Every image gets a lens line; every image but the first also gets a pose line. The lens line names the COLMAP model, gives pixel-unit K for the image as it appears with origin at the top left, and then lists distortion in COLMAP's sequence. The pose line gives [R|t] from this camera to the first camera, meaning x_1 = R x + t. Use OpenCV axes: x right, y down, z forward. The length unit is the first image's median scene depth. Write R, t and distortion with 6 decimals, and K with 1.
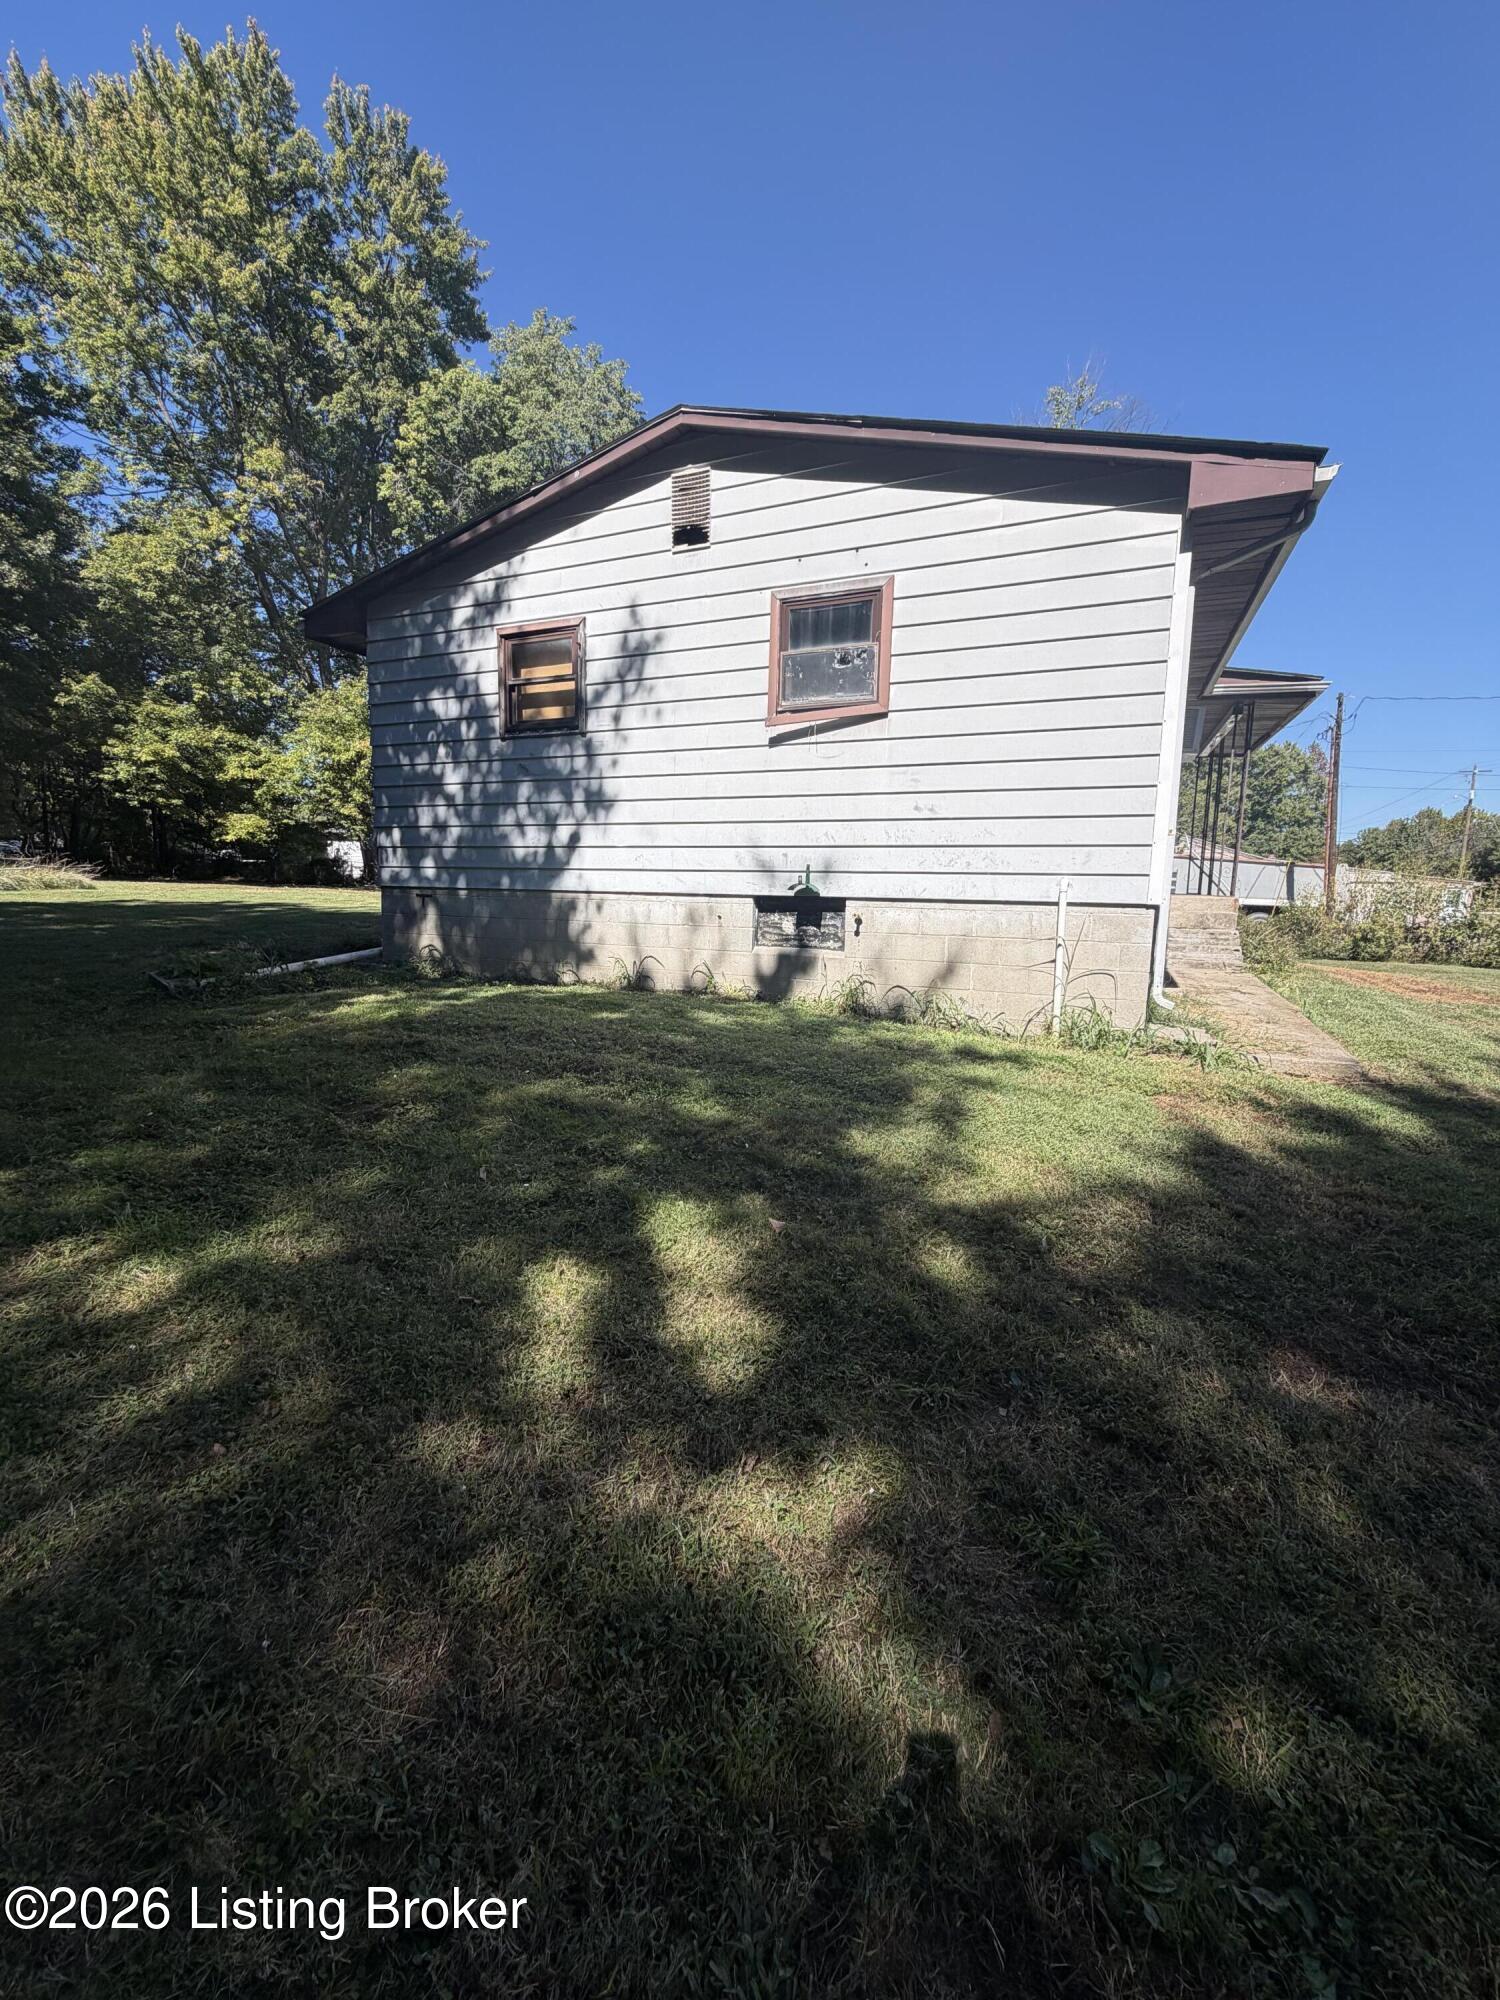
lens RADIAL K [[798.8, 0, 742.5], [0, 798.8, 993.4], [0, 0, 1]] dist [0.001267, -0.000245]
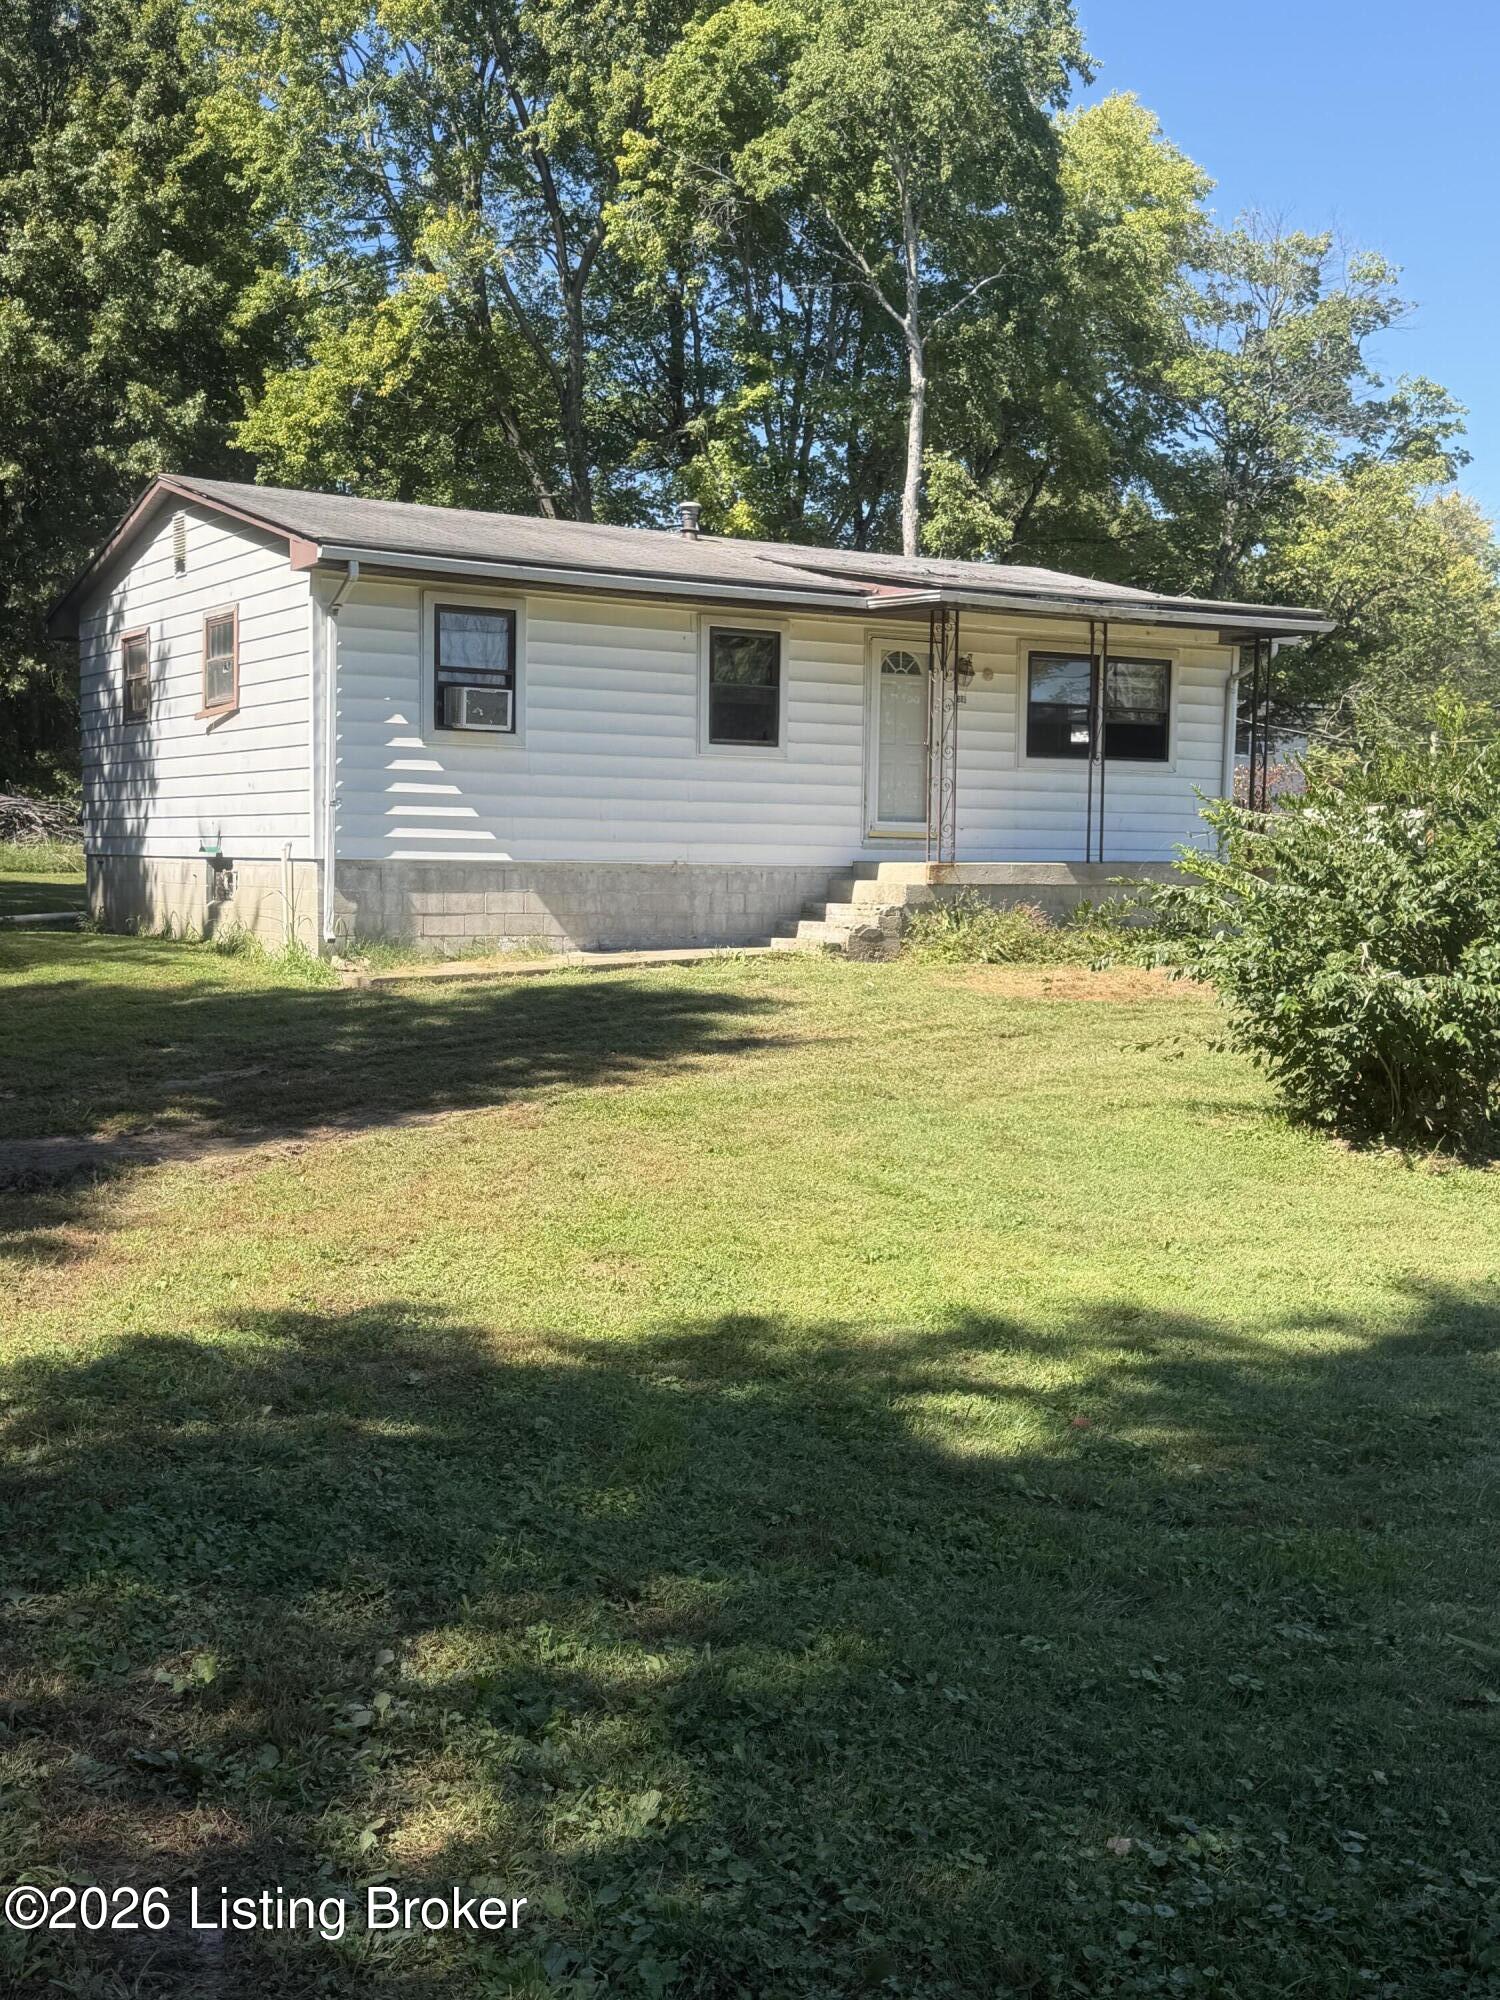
lens RADIAL K [[2250.3, 0, 747.8], [0, 2250.3, 1016.5], [0, 0, 1]] dist [0.034233, 0.000000]
pose [[0.822030, 0.024691, -0.568909, 2.323610], [-0.068619, 0.996075, -0.055919, 0.216118], [0.565295, 0.085005, 0.820497, -1.131442]]
